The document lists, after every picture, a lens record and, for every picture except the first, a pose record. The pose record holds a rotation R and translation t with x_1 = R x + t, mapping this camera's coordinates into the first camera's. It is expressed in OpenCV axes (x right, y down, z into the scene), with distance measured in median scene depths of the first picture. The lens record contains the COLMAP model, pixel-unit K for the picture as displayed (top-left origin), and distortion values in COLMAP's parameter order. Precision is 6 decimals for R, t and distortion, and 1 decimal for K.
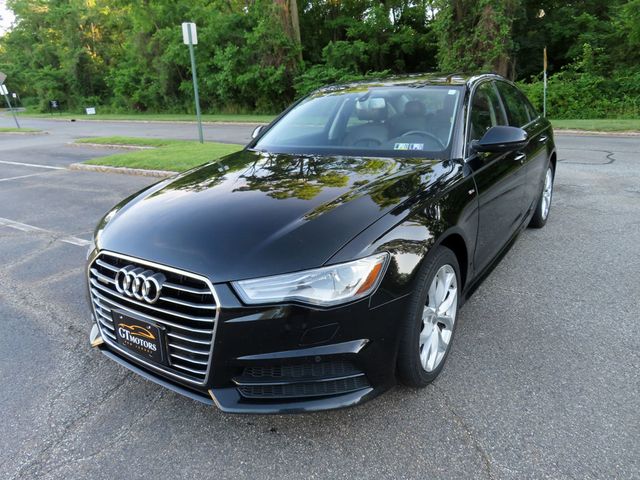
lens RADIAL K [[458.3, 0, 320.1], [0, 458.3, 241.5], [0, 0, 1]] dist [-0.003124, 0.002276]
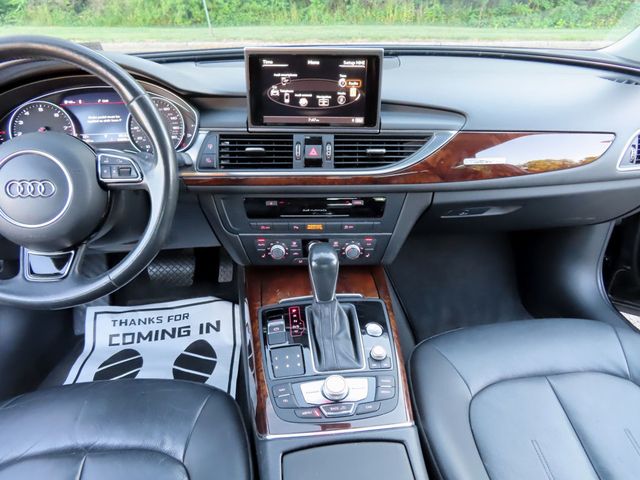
lens RADIAL K [[458.9, 0, 320.0], [0, 458.9, 240.0], [0, 0, 1]] dist [-0.006569, 0.001931]
pose [[0.714313, -0.309858, 0.627490, 0.019637], [0.196430, 0.949366, 0.245192, -0.049731], [-0.671693, -0.051886, 0.739011, 0.177442]]
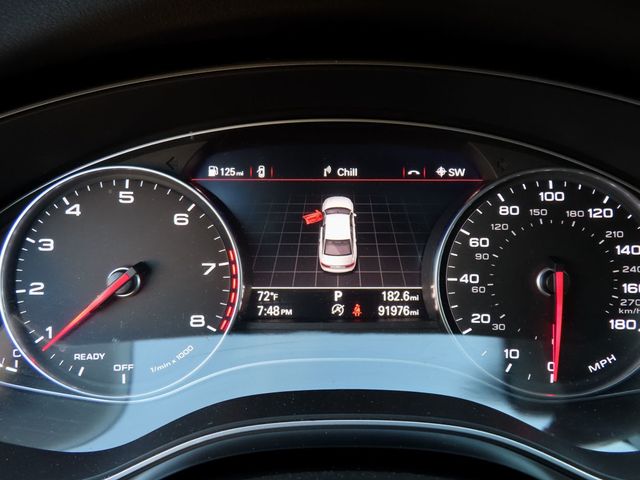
lens RADIAL K [[458.9, 0, 320.0], [0, 458.9, 240.0], [0, 0, 1]] dist [-0.006569, 0.001931]
pose [[0.779302, -0.186438, 0.598272, 0.027350], [0.158434, 0.982319, 0.099744, -0.054601], [-0.606290, 0.017056, 0.795061, 0.210882]]
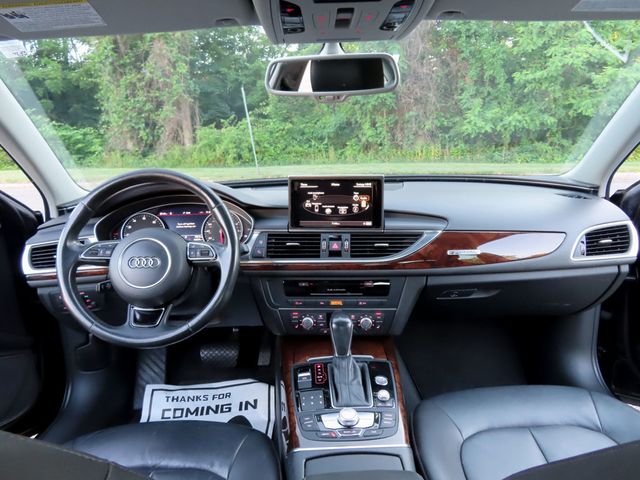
lens RADIAL K [[459.6, 0, 320.0], [0, 459.6, 240.0], [0, 0, 1]] dist [-0.006142, 0.002364]
pose [[0.766181, -0.129726, 0.629395, 0.011845], [0.196372, 0.979827, -0.037096, -0.046698], [-0.611886, 0.152018, 0.776199, 0.167448]]
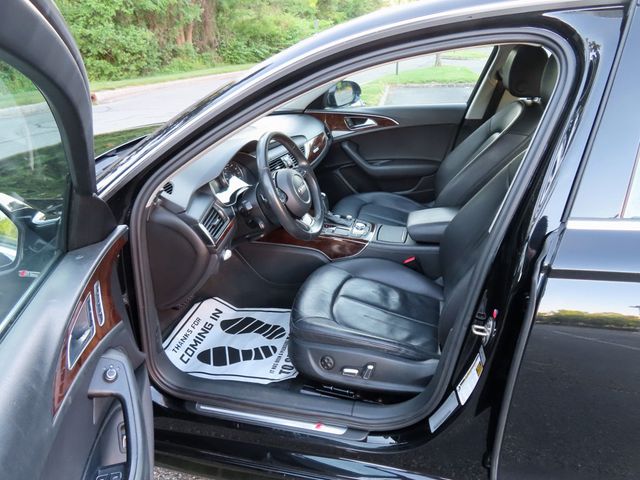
lens RADIAL K [[458.2, 0, 320.6], [0, 458.2, 239.6], [0, 0, 1]] dist [-0.008373, 0.003730]
pose [[-0.413282, -0.324132, 0.850962, -0.033717], [0.327812, 0.818891, 0.471123, -0.073184], [-0.849551, 0.473662, -0.232179, 0.225563]]
